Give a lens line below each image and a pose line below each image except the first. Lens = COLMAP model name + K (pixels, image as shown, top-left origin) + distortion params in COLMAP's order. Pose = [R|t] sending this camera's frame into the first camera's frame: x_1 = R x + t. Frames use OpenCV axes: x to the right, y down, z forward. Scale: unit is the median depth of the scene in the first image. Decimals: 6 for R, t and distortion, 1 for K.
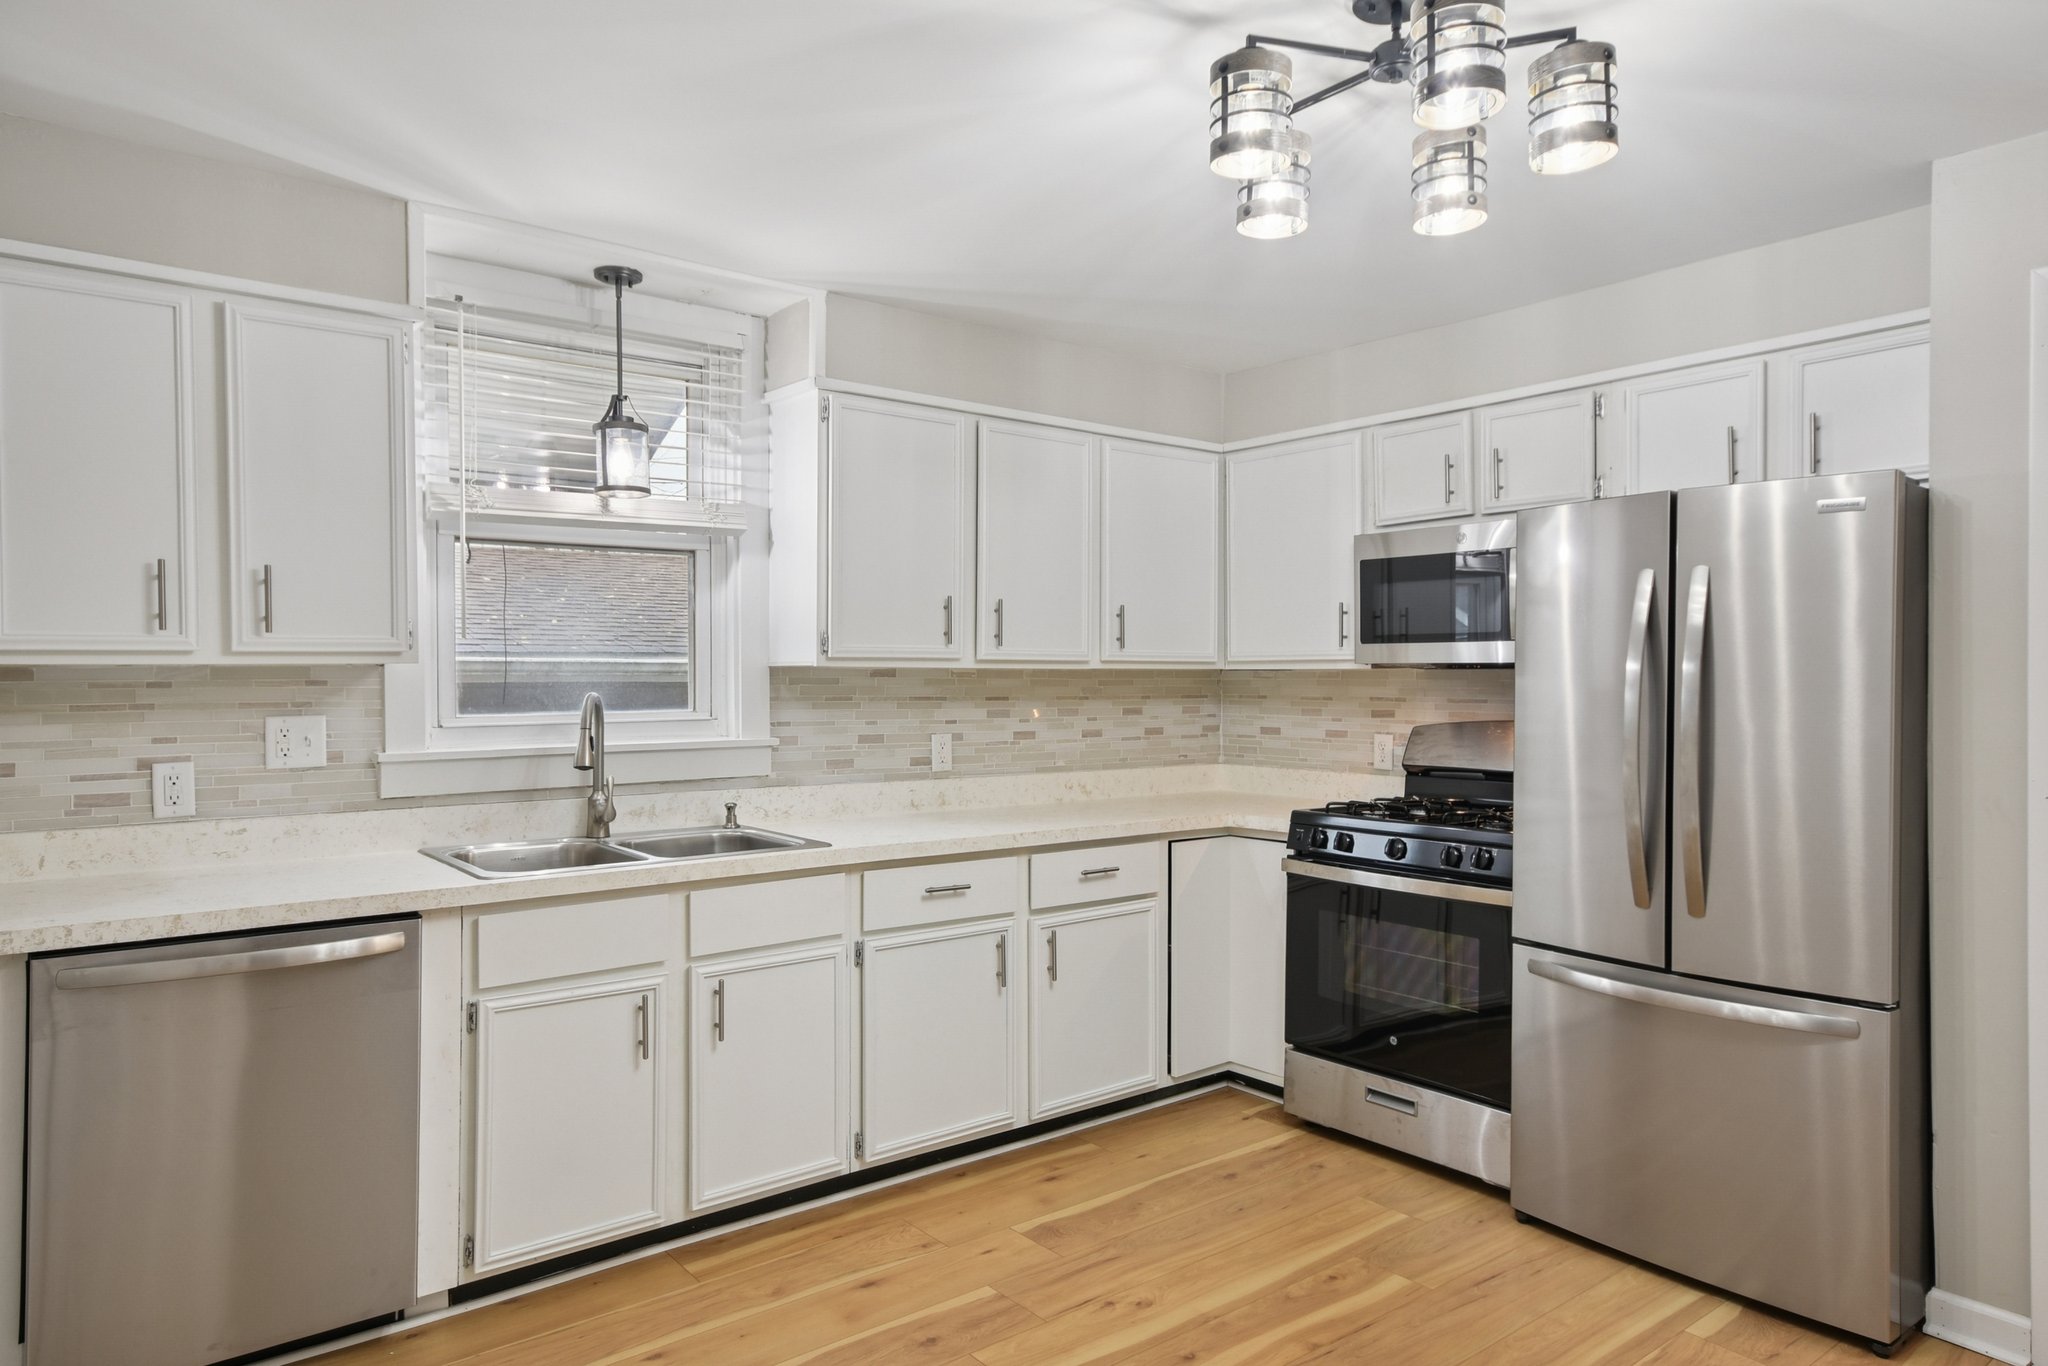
lens RADIAL K [[1291.7, 0, 1035.5], [0, 1291.7, 682.4], [0, 0, 1]] dist [0.013806, 0.005500]
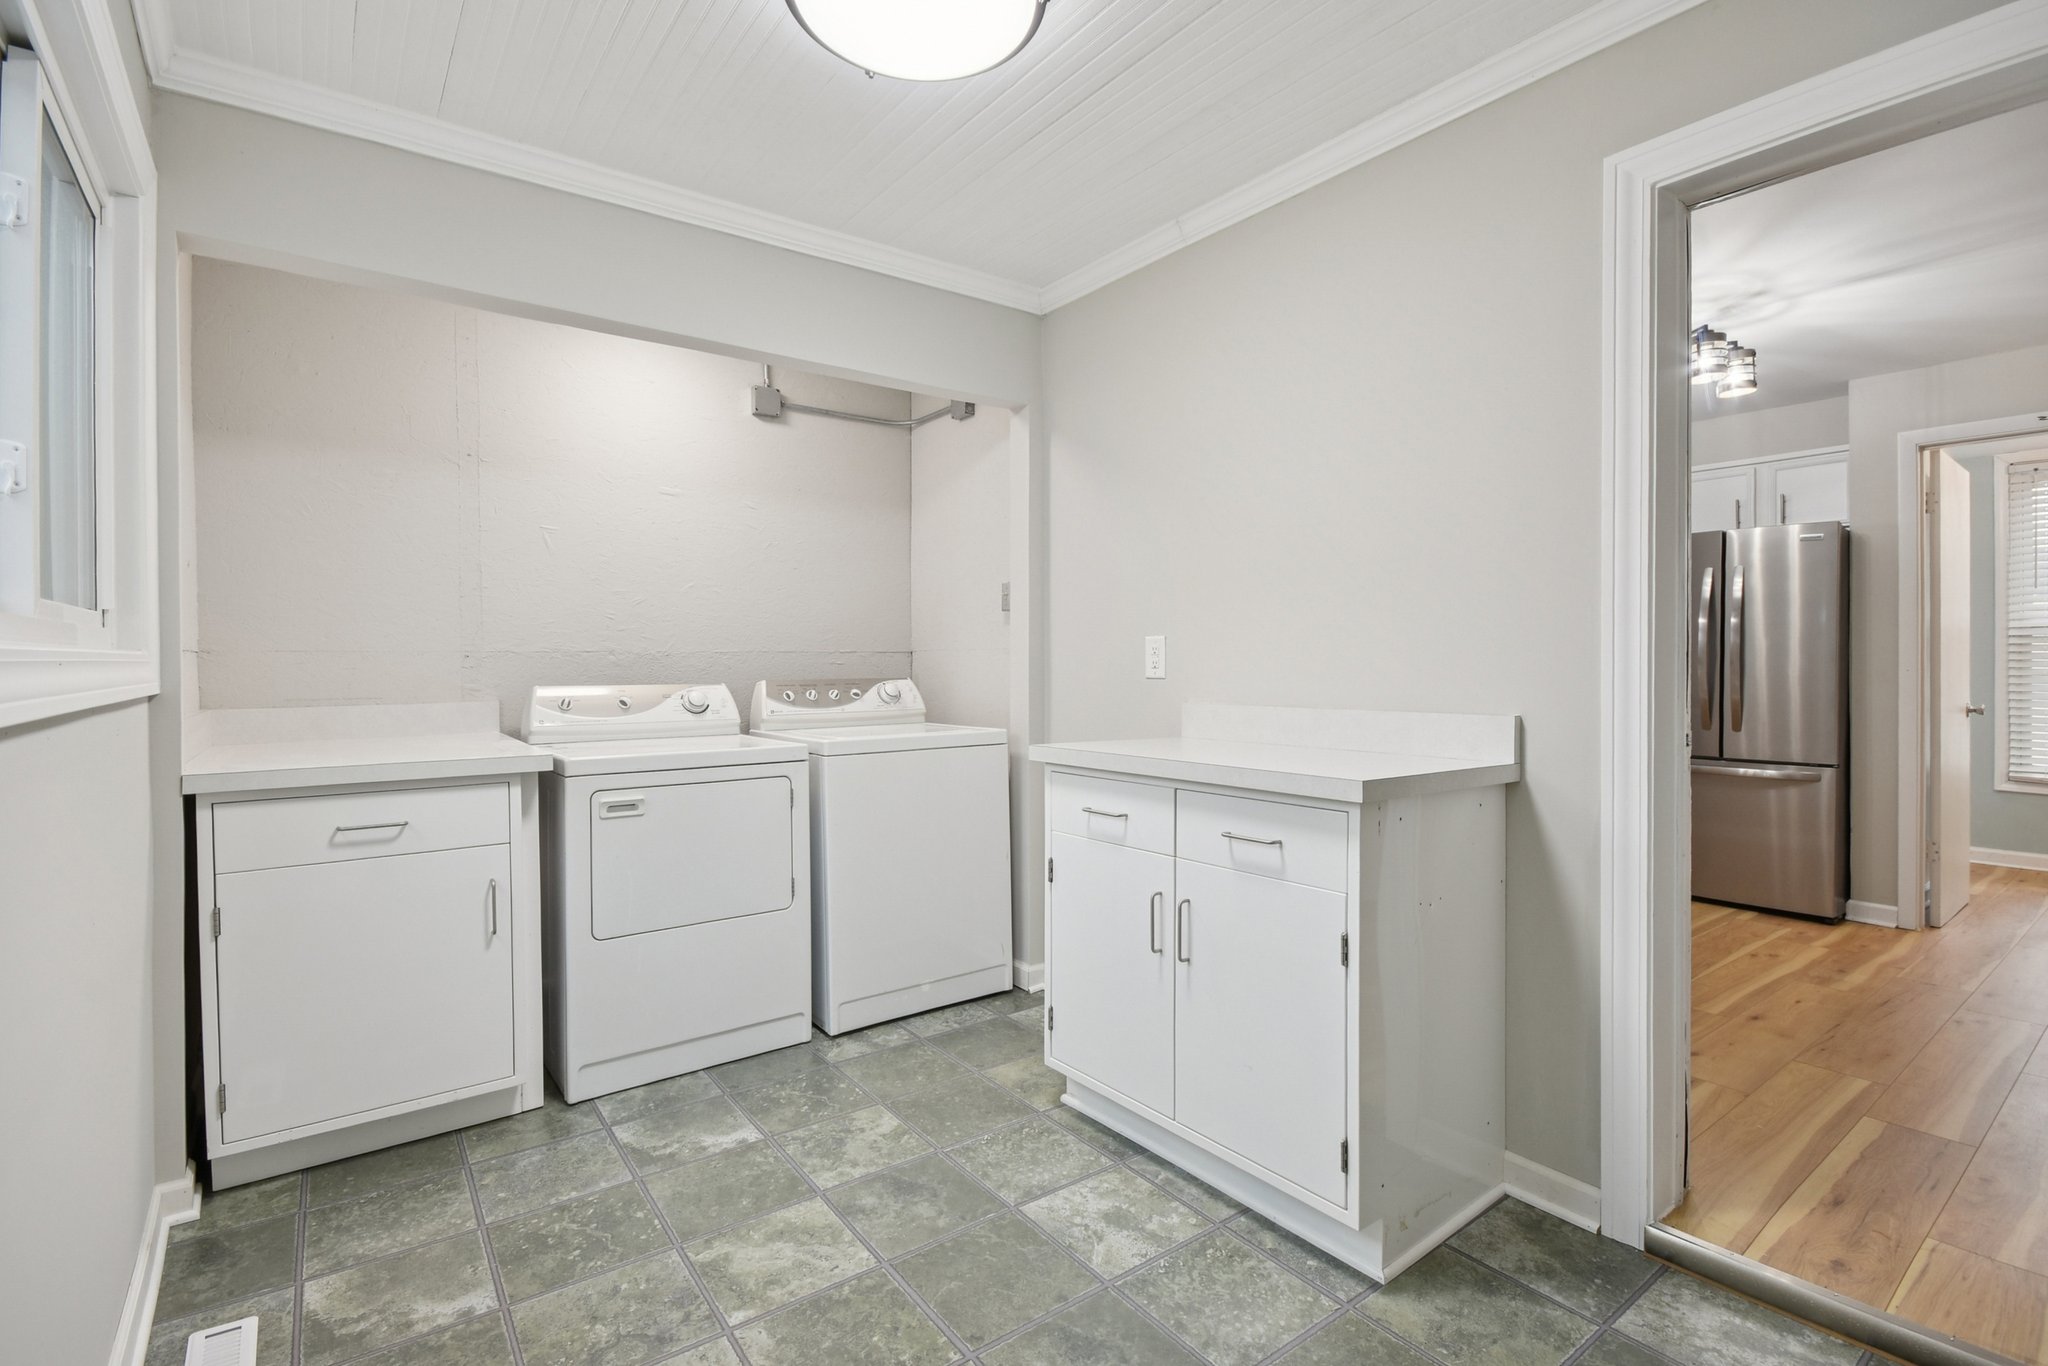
lens RADIAL K [[929.1, 0, 1087.5], [0, 929.1, 666.7], [0, 0, 1]] dist [0.005506, -0.006821]
pose [[0.999946, 0.009833, -0.003265, -0.448954], [-0.009861, 0.999915, -0.008475, 0.080444], [0.003182, 0.008507, 0.999959, -0.426786]]
